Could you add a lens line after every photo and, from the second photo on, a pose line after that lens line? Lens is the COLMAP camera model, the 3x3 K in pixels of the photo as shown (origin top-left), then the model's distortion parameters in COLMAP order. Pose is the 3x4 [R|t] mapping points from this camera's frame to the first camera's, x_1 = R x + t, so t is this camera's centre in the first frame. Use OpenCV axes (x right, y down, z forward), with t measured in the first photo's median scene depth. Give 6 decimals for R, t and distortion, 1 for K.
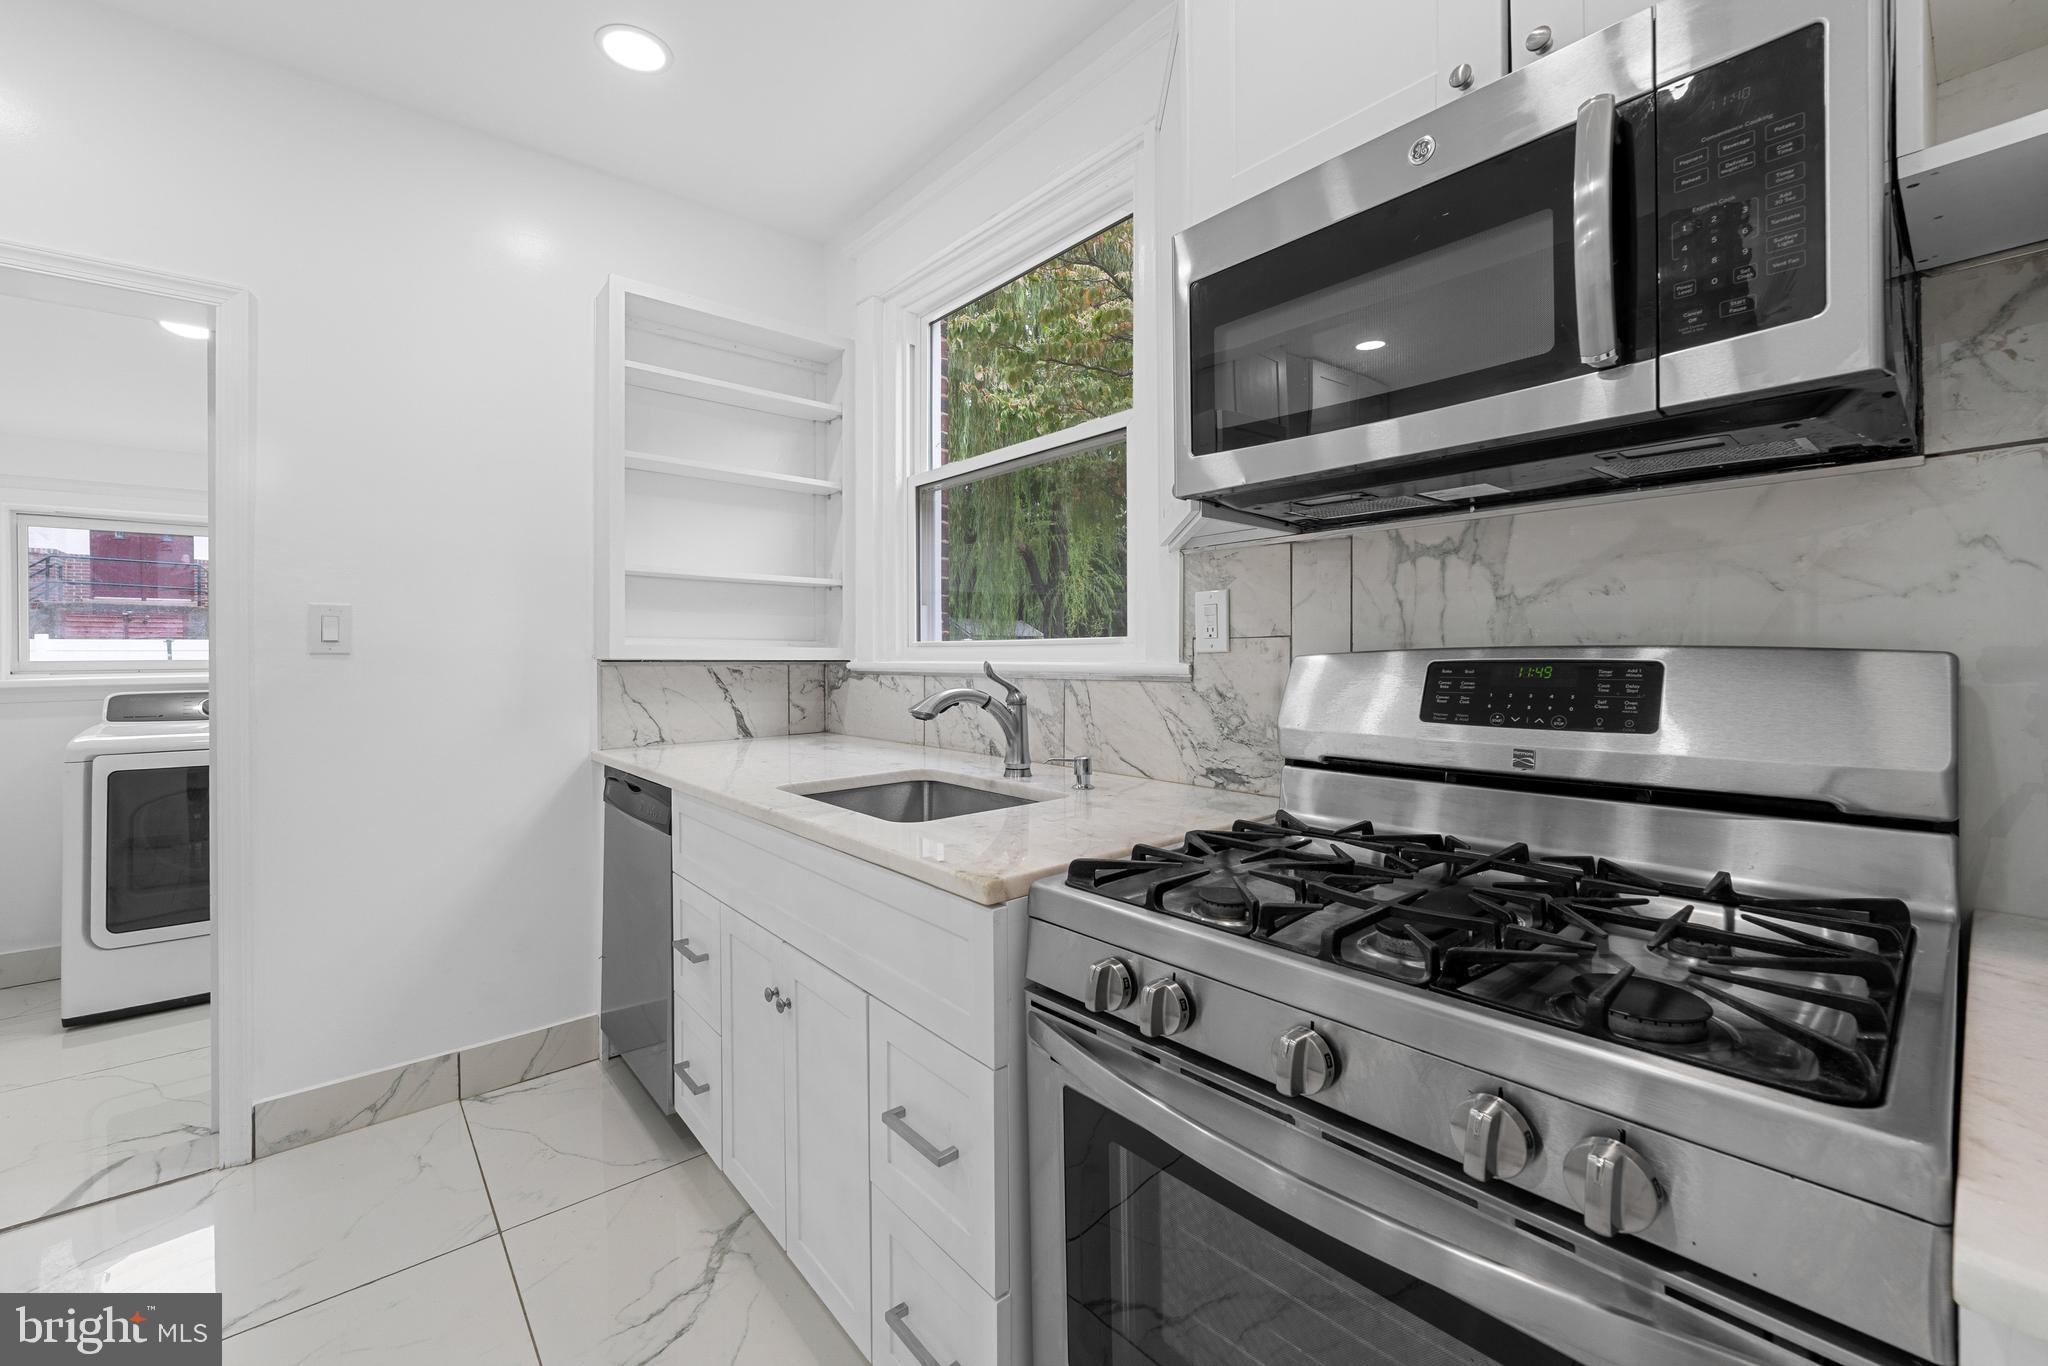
lens RADIAL K [[827.4, 0, 1018.7], [0, 827.4, 653.6], [0, 0, 1]] dist [0.000537, -0.000991]
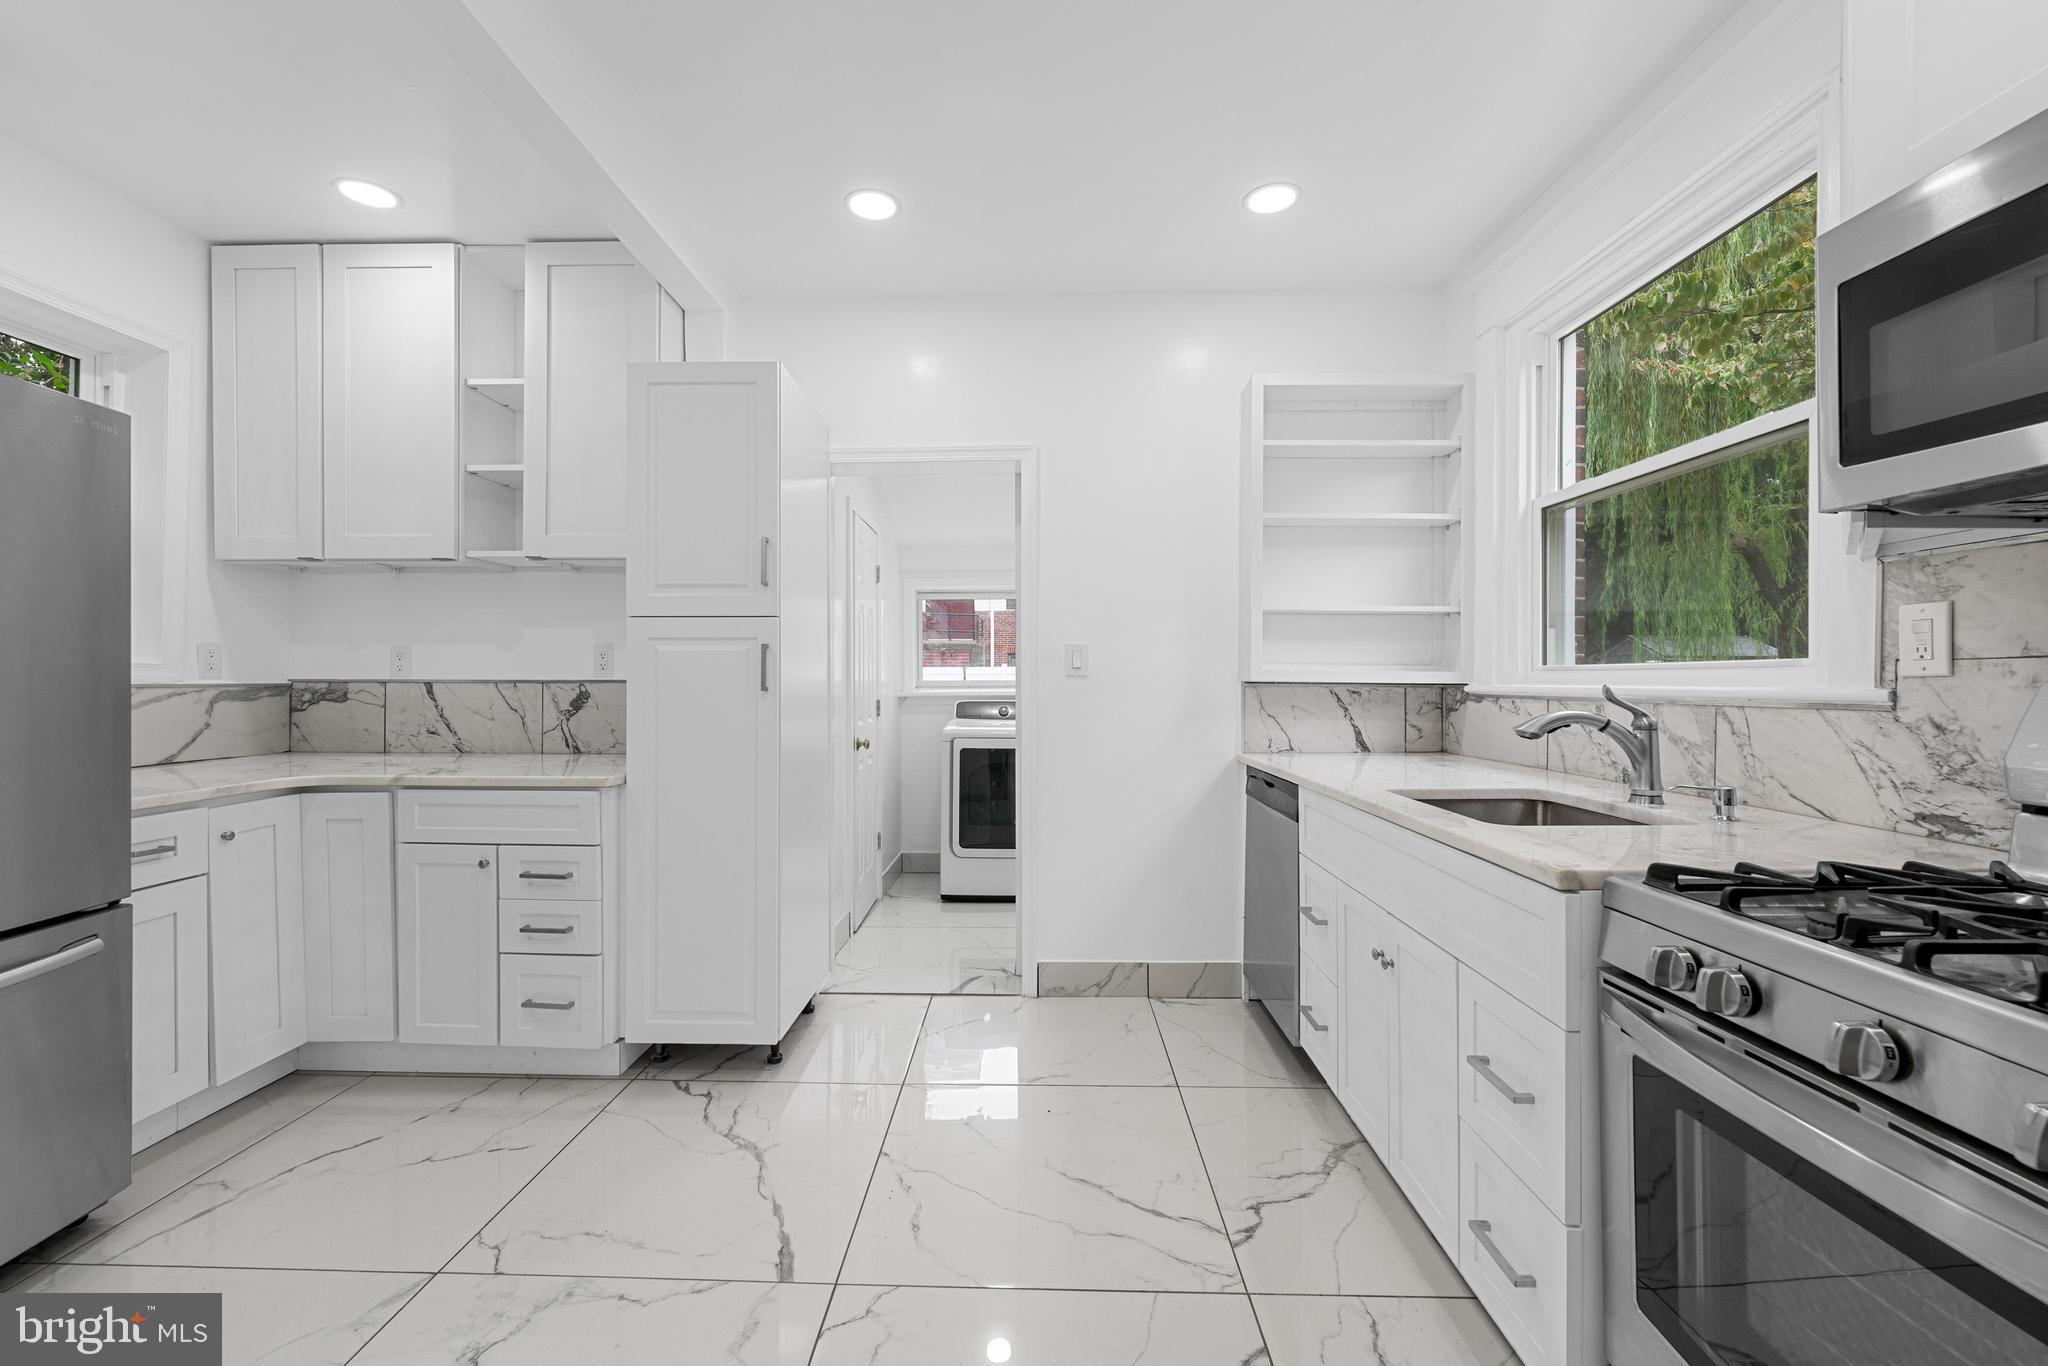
lens RADIAL K [[827.4, 0, 1003.1], [0, 827.4, 678.1], [0, 0, 1]] dist [0.000537, -0.000991]
pose [[0.737315, 0.003795, -0.675538, 0.088301], [-0.003714, 0.999992, 0.001565, 0.001851], [0.675539, 0.001355, 0.737323, -0.207401]]
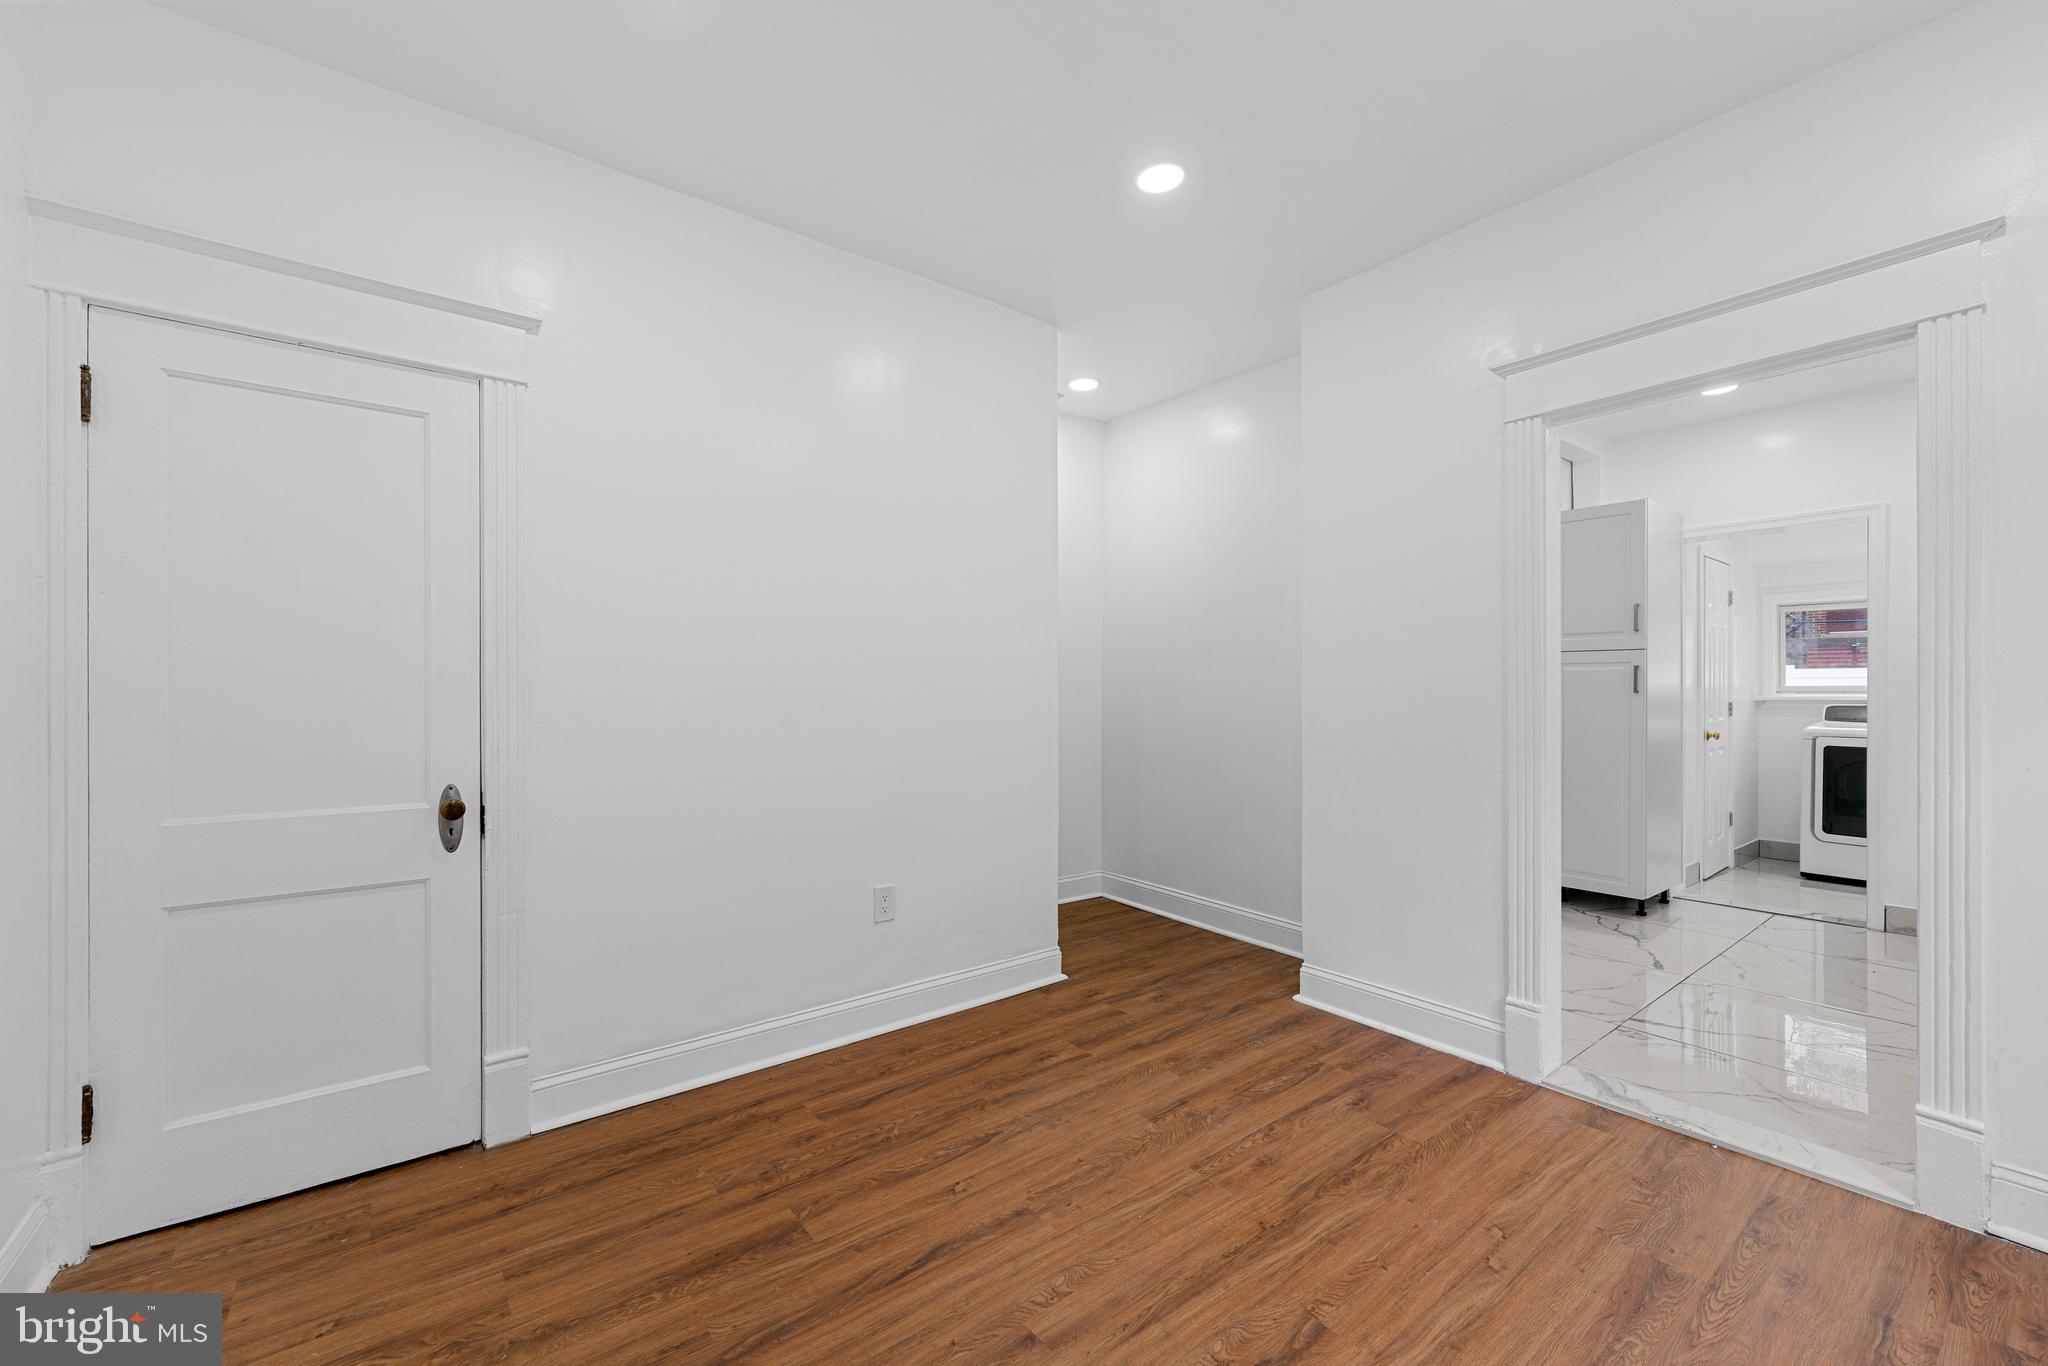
lens RADIAL K [[827.4, 0, 1013.6], [0, 827.4, 691.4], [0, 0, 1]] dist [0.000537, -0.000991]
pose [[-0.048615, 0.013090, -0.998732, 1.193752], [0.003190, 0.999911, 0.012950, -0.012613], [0.998812, -0.002557, -0.048653, -1.032870]]
